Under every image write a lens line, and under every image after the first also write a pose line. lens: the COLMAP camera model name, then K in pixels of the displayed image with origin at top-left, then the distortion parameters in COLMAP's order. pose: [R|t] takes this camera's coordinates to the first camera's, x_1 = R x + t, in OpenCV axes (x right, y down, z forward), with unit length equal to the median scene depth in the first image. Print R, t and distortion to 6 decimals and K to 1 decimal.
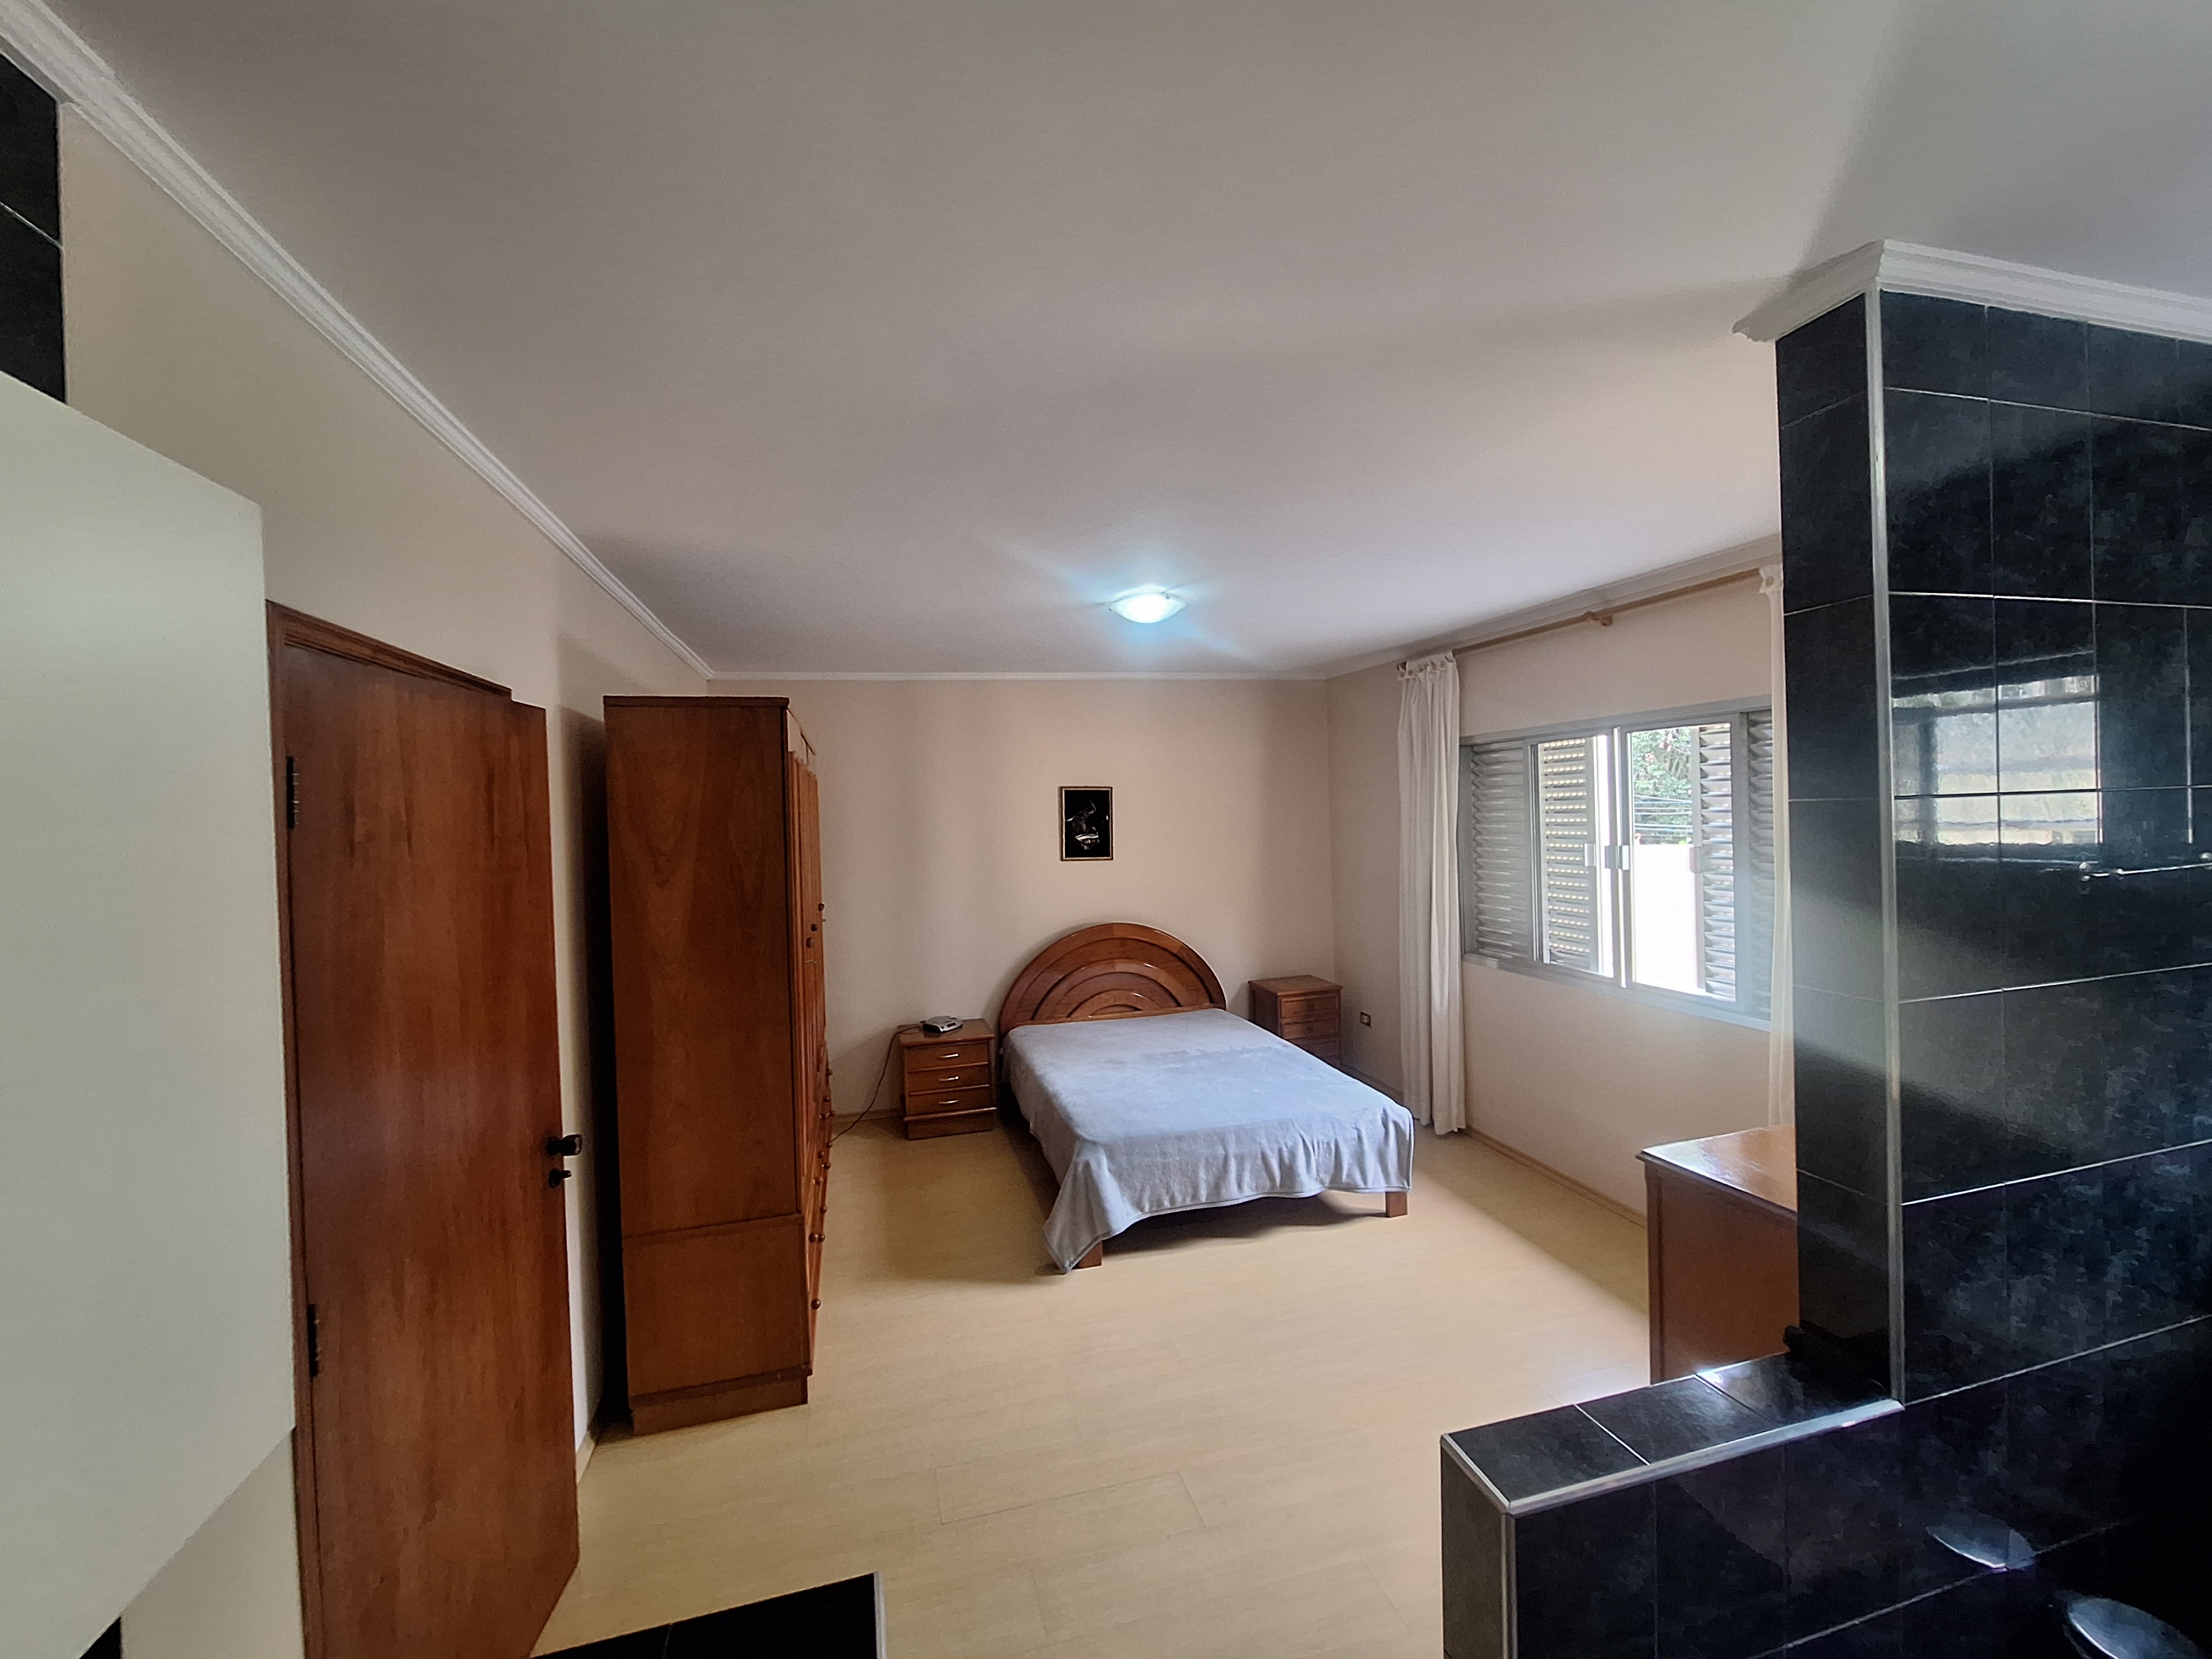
lens RADIAL K [[868.4, 0, 1095.8], [0, 868.4, 815.5], [0, 0, 1]] dist [-0.012722, 0.002467]
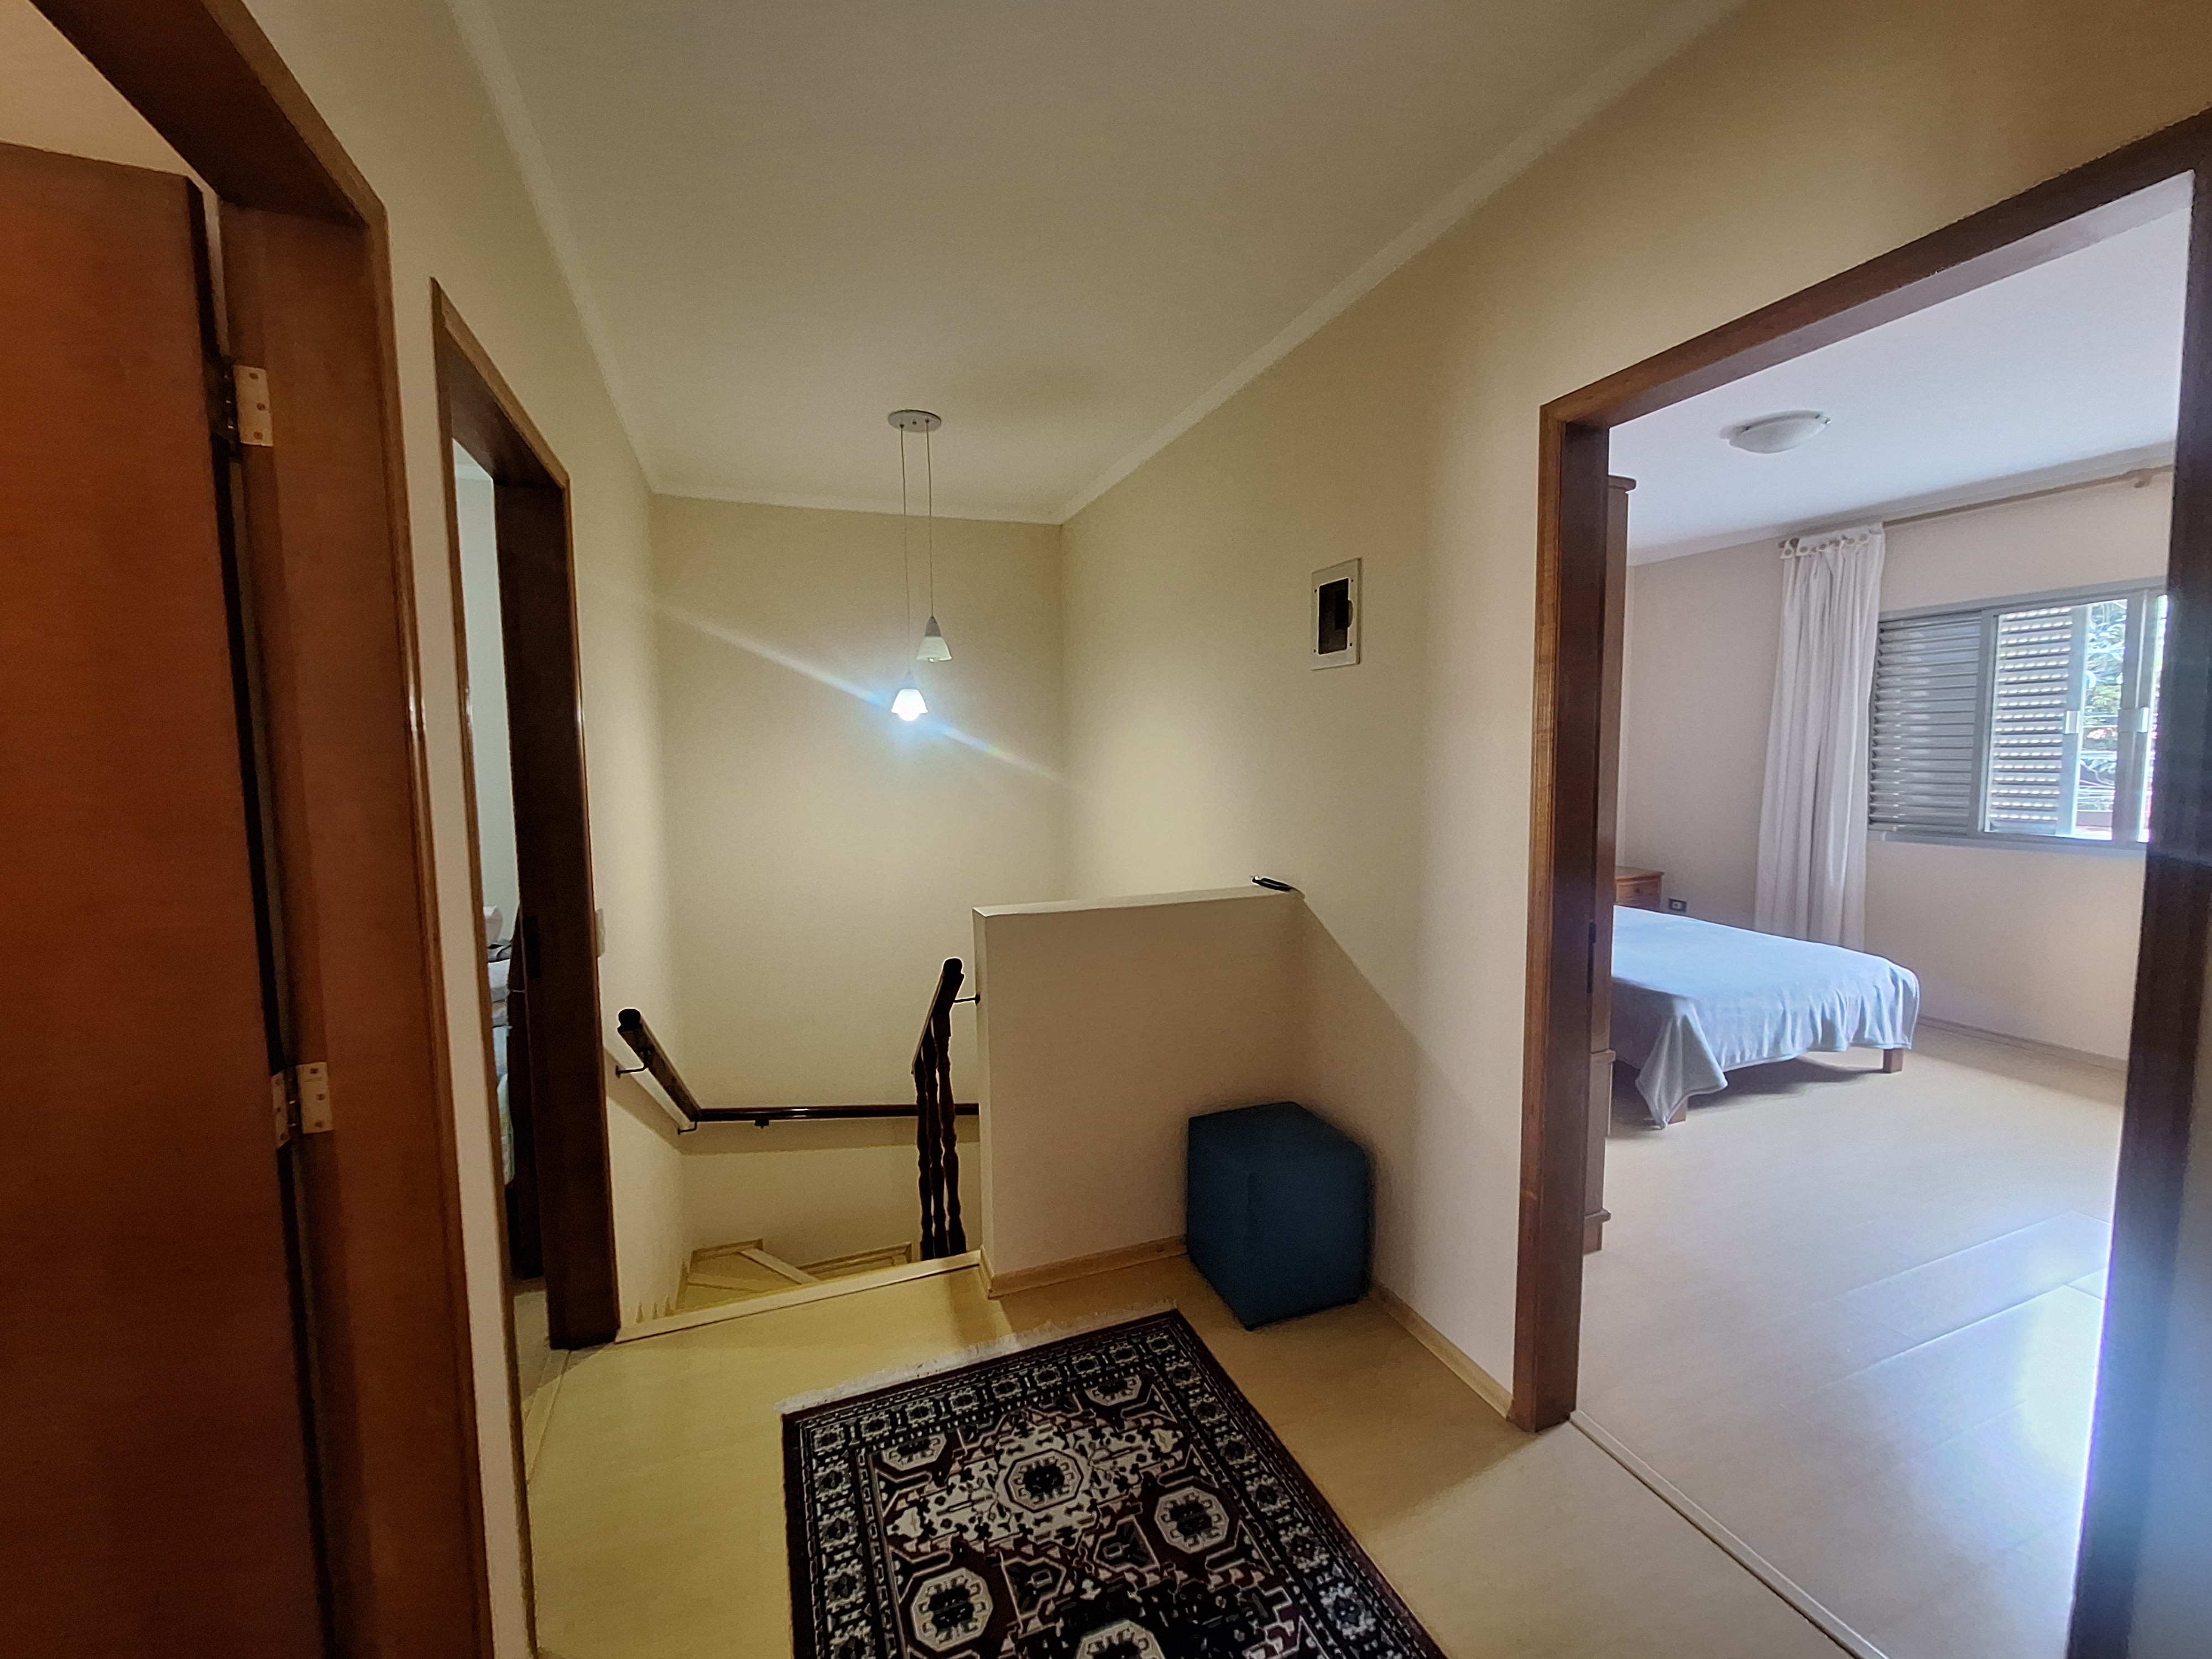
lens RADIAL K [[868.4, 0, 1101.2], [0, 868.4, 832.4], [0, 0, 1]] dist [-0.012722, 0.002467]
pose [[0.994515, 0.008568, 0.104244, -0.699586], [-0.016952, 0.996666, 0.079811, 0.119642], [-0.103212, -0.081140, 0.991344, 0.120664]]
